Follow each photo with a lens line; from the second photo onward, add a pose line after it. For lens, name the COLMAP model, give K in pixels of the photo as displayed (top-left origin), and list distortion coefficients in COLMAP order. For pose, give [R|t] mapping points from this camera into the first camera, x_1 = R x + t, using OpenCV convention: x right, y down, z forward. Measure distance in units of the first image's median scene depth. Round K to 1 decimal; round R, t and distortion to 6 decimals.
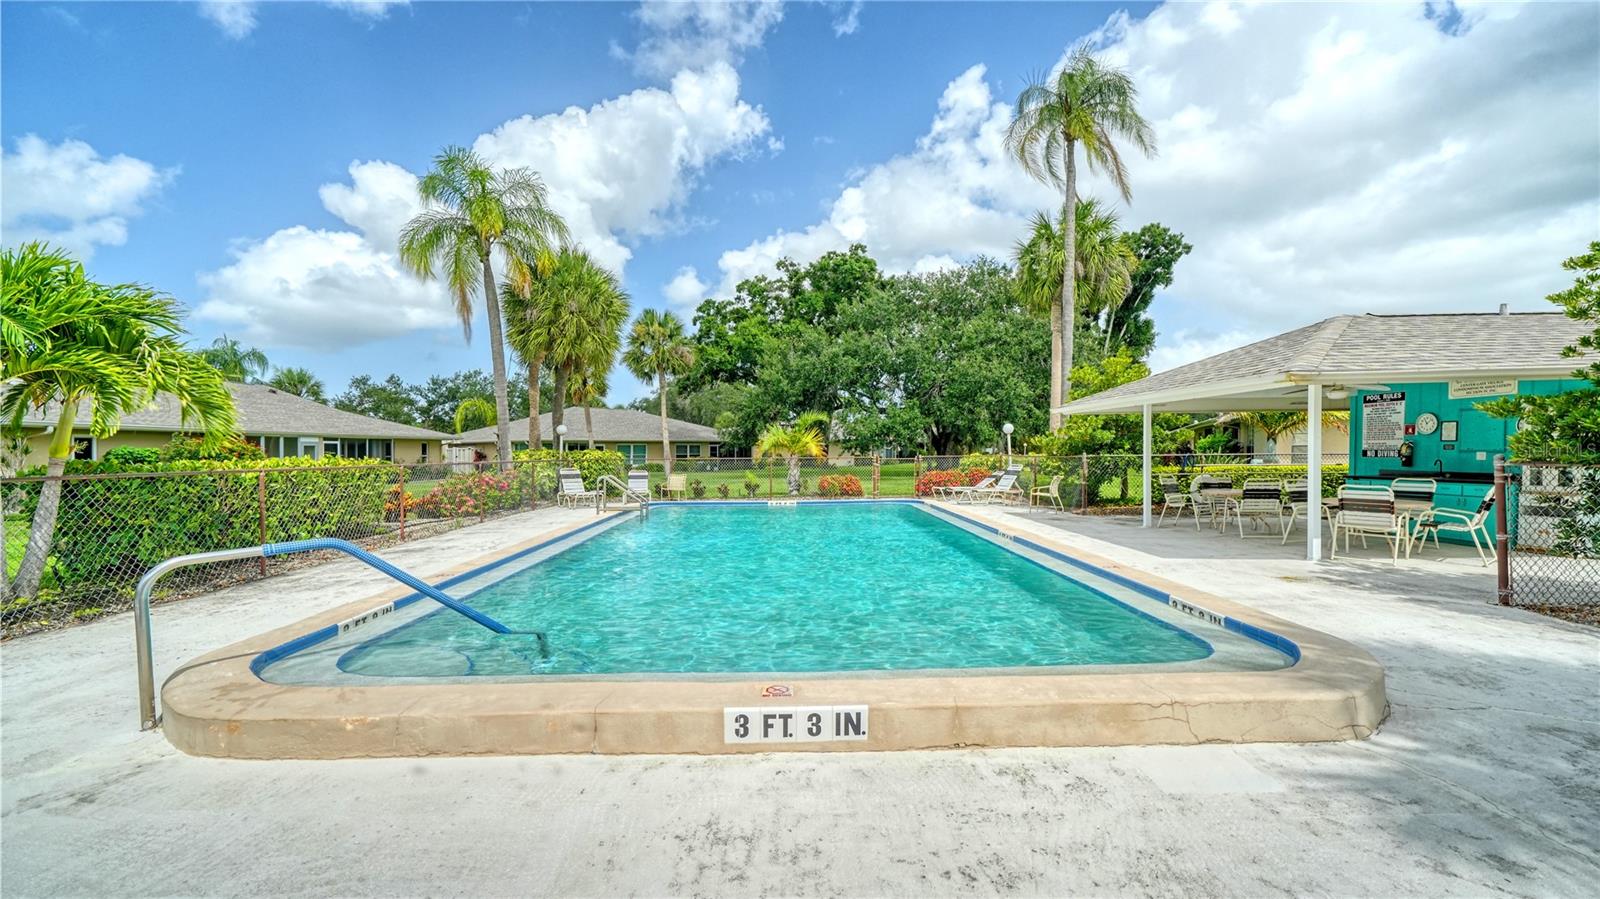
lens RADIAL K [[657.8, 0, 800.0], [0, 657.8, 449.5], [0, 0, 1]] dist [-0.000544, 0.000017]
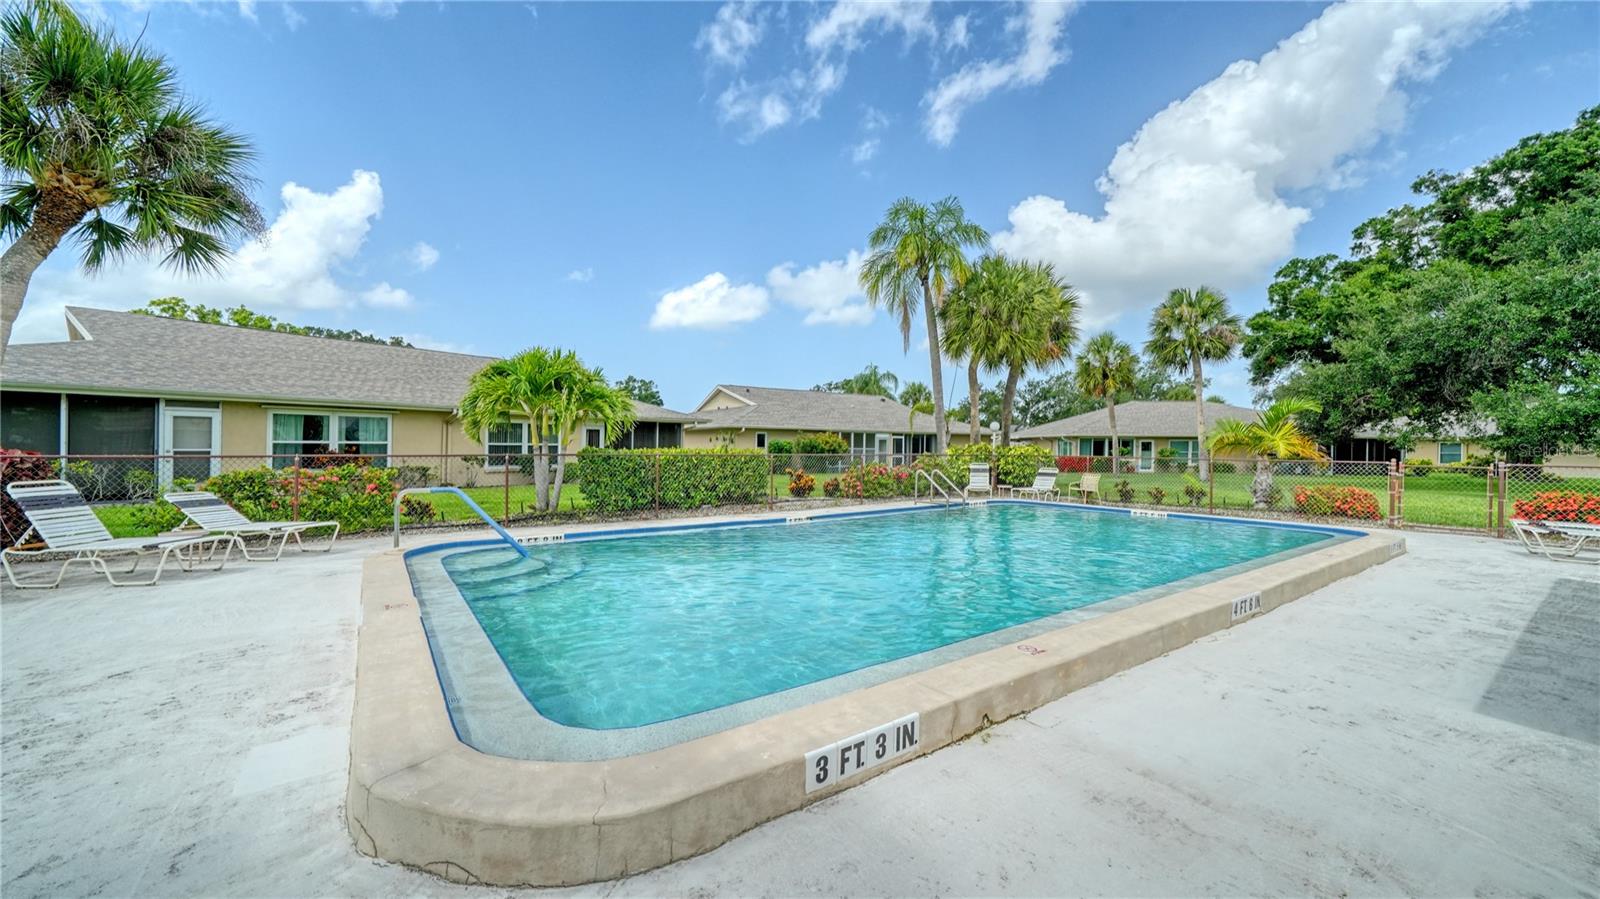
lens RADIAL K [[615.6, 0, 800.0], [0, 615.6, 449.5], [0, 0, 1]] dist [0.000561, 0.000048]
pose [[0.568061, 0.019422, -0.822757, 0.170610], [-0.011410, 0.999811, 0.015723, -0.002690], [0.822907, 0.000456, 0.568175, 0.100340]]
